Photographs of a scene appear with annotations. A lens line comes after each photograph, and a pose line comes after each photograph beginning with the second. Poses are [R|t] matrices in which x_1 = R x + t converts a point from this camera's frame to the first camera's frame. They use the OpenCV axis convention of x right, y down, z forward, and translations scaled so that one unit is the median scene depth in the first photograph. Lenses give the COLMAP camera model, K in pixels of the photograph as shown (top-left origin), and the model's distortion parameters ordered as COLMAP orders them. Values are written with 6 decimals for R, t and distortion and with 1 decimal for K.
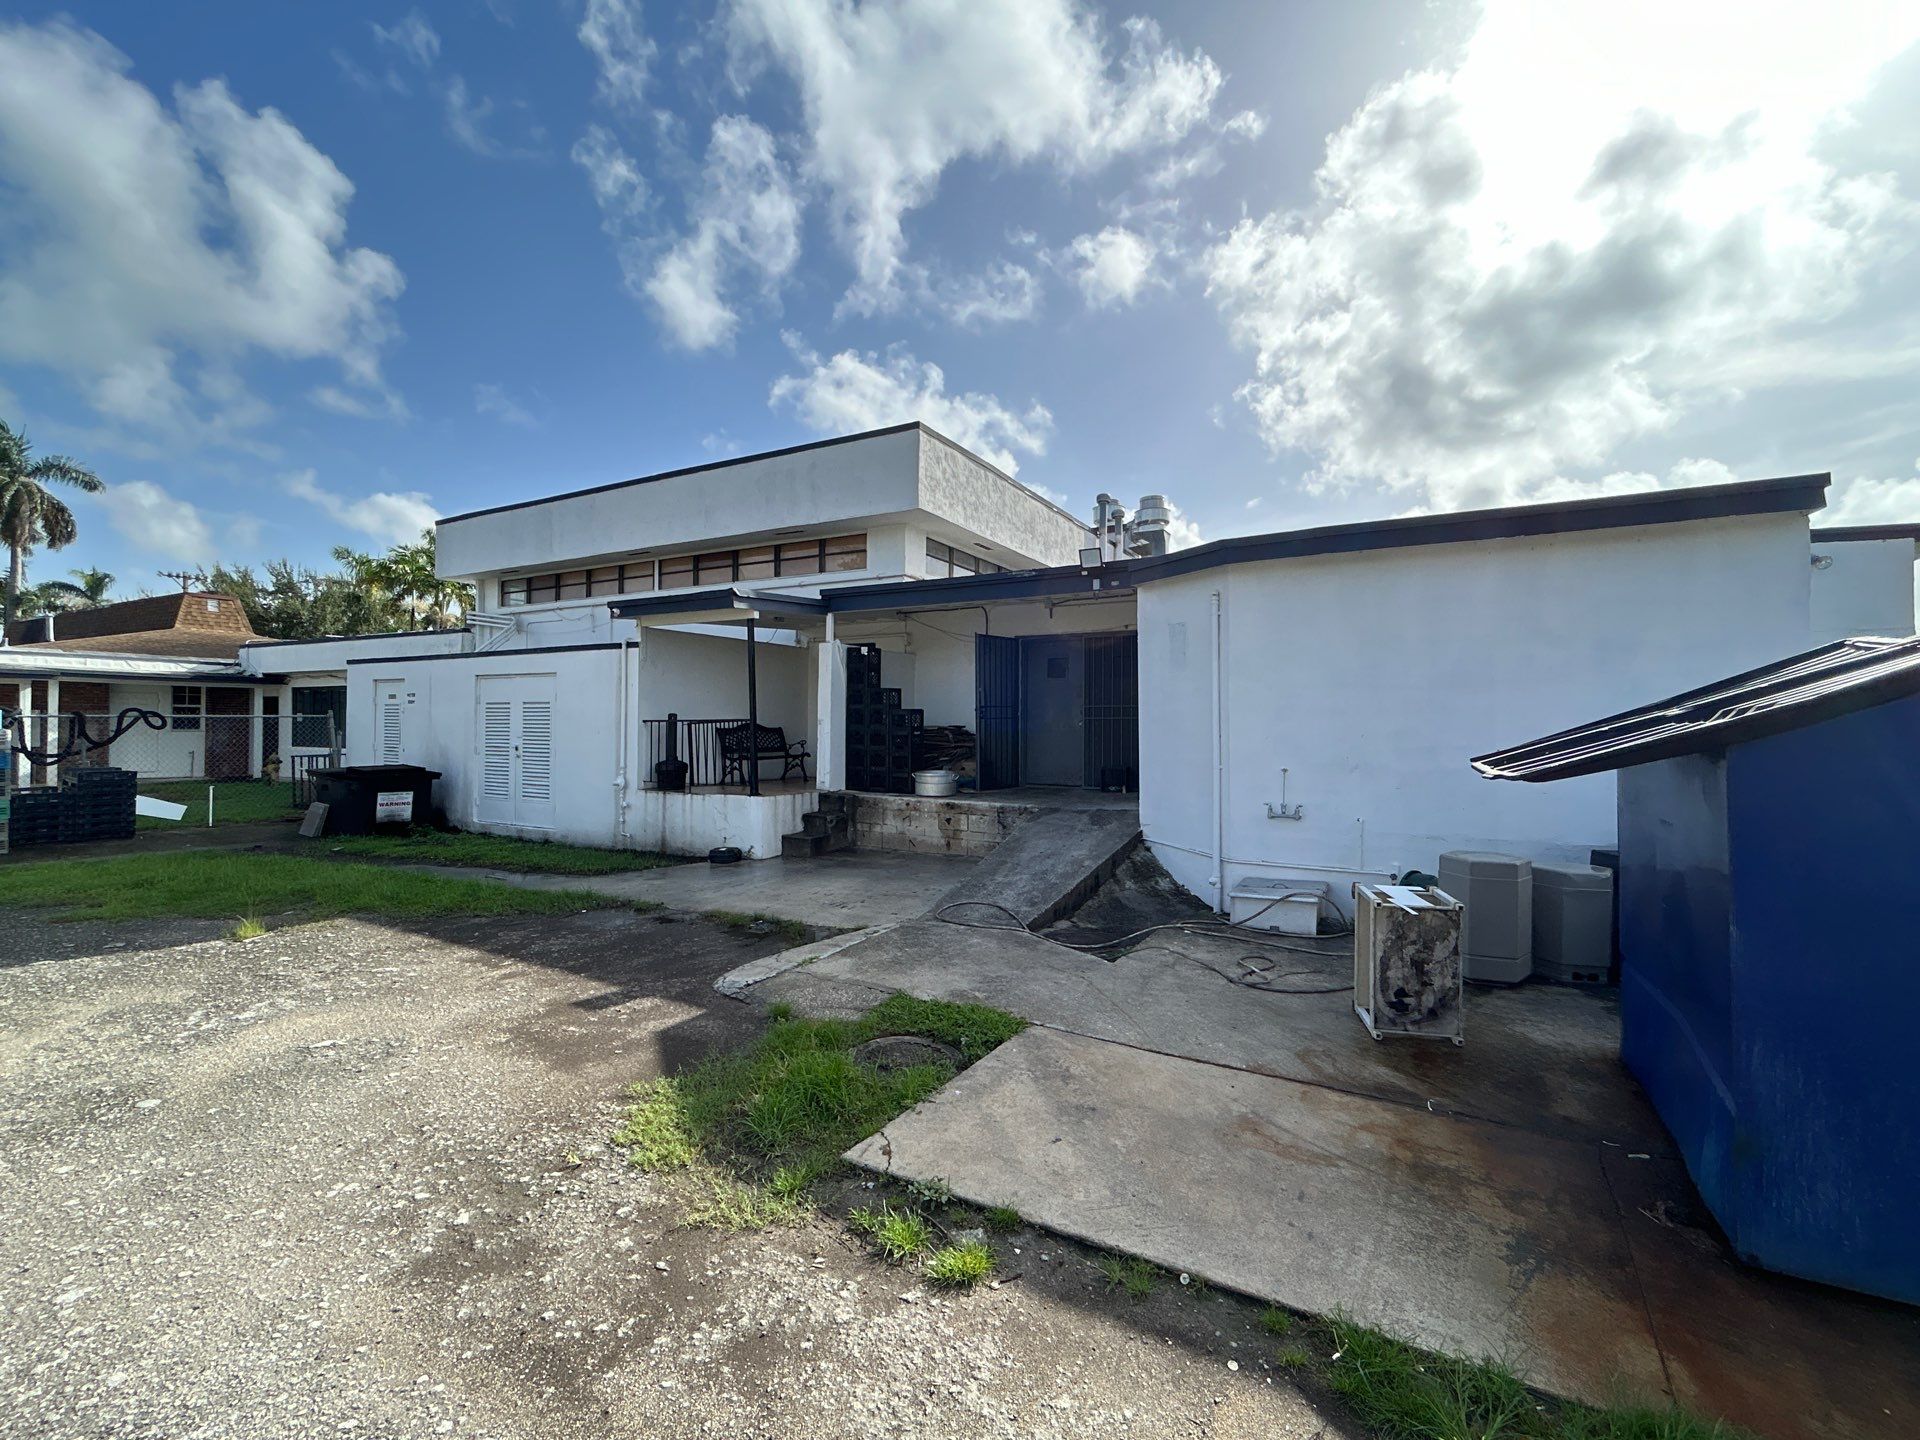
lens RADIAL K [[824.2, 0, 960.0], [0, 824.2, 720.0], [0, 0, 1]] dist [0.000035, -0.000036]
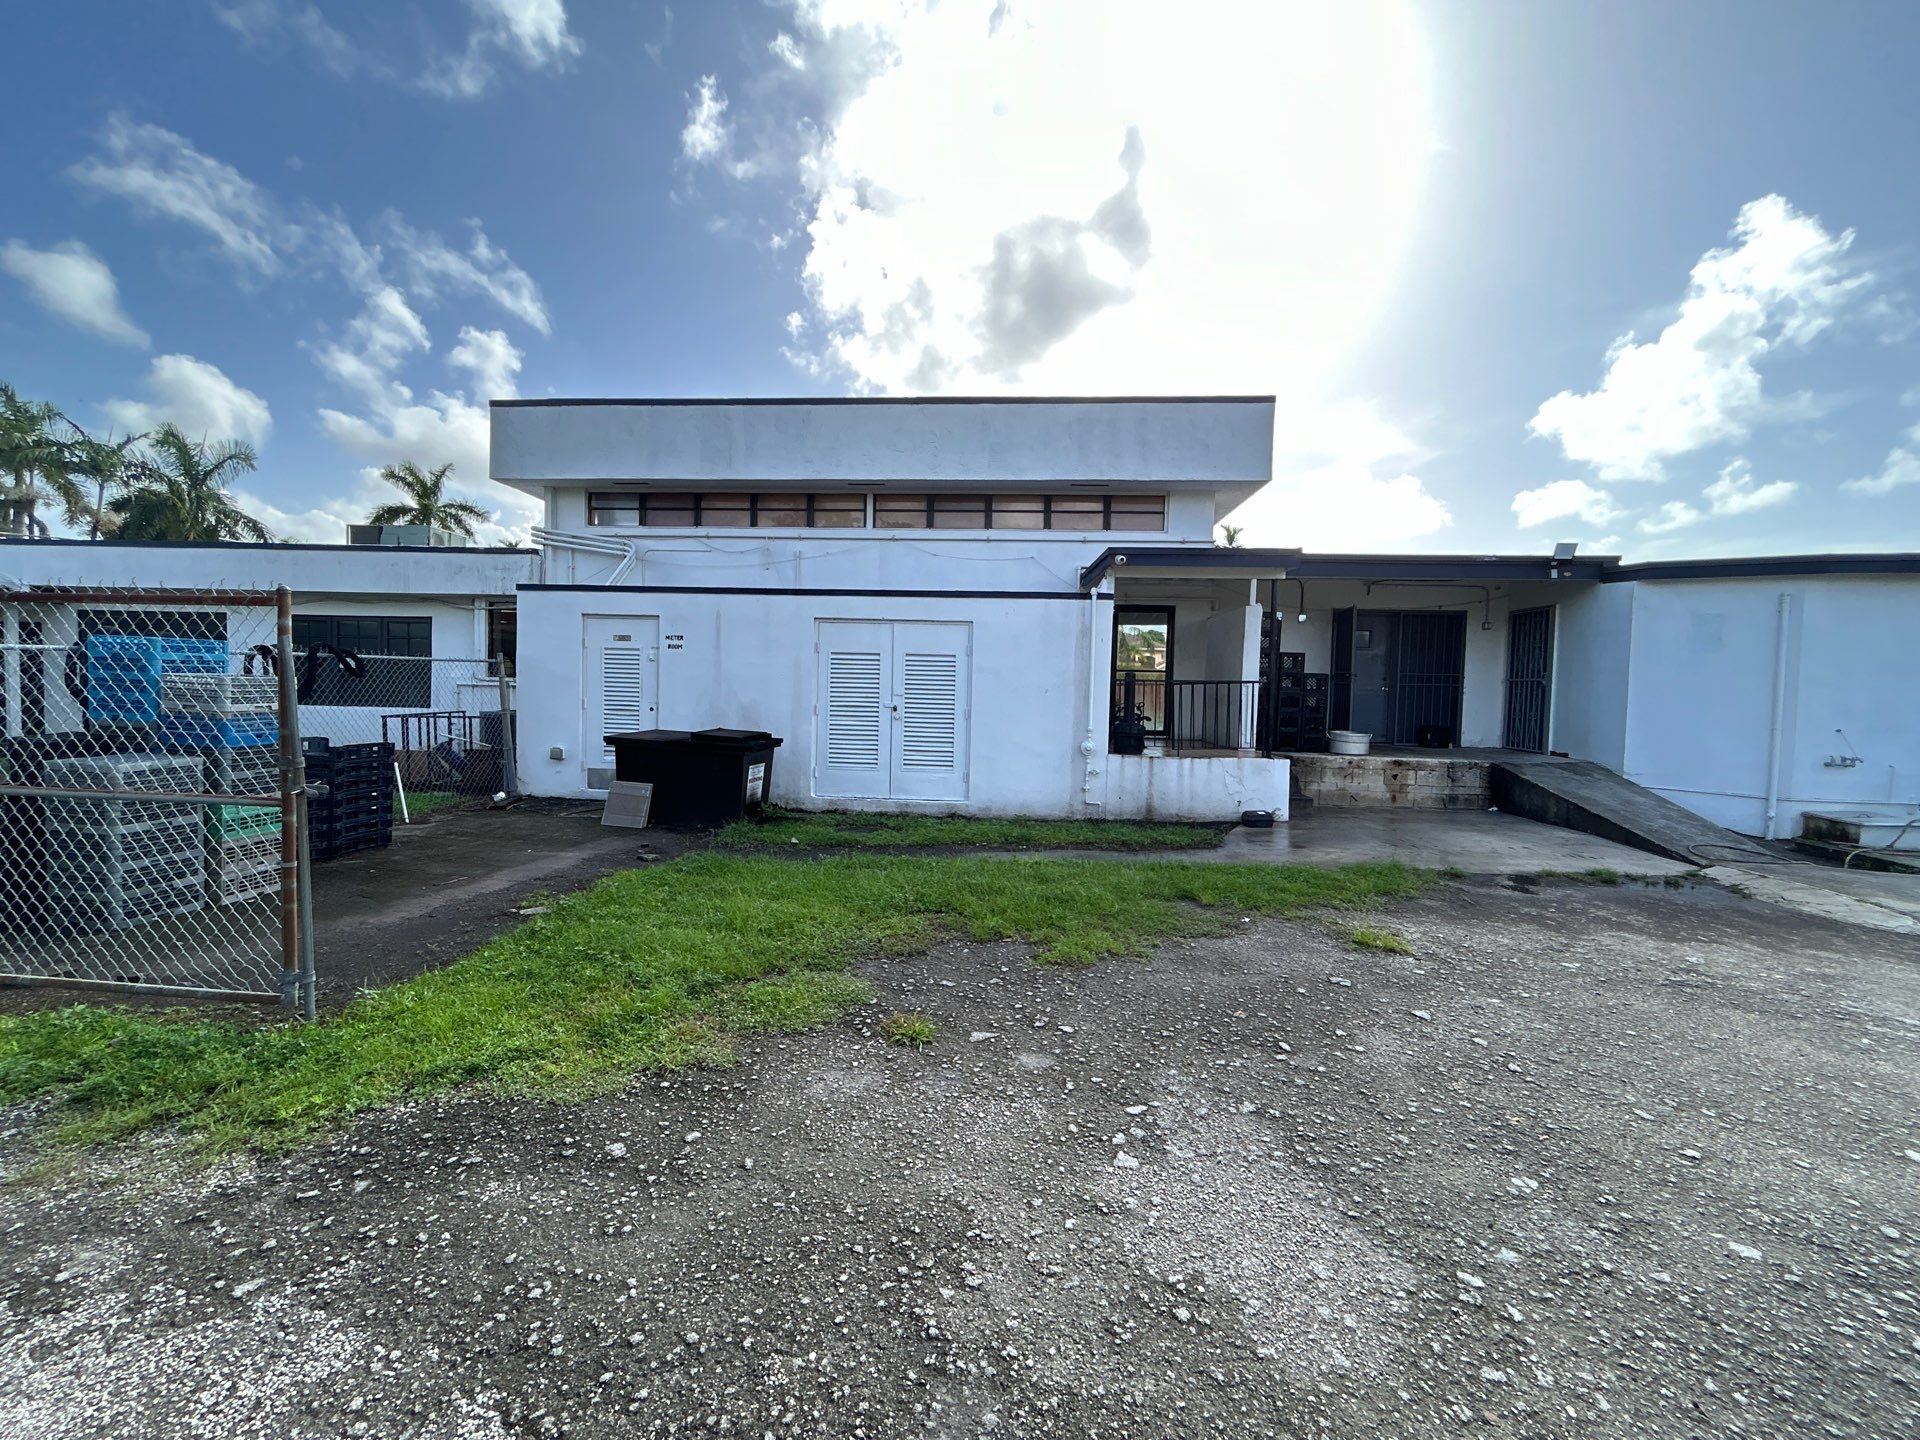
lens RADIAL K [[763.9, 0, 960.0], [0, 763.9, 720.0], [0, 0, 1]] dist [-0.000558, 0.000041]
pose [[0.909597, -0.003741, 0.415476, -0.803614], [-0.020928, 0.998278, 0.054806, 0.002024], [-0.414965, -0.058547, 0.907952, 0.262173]]
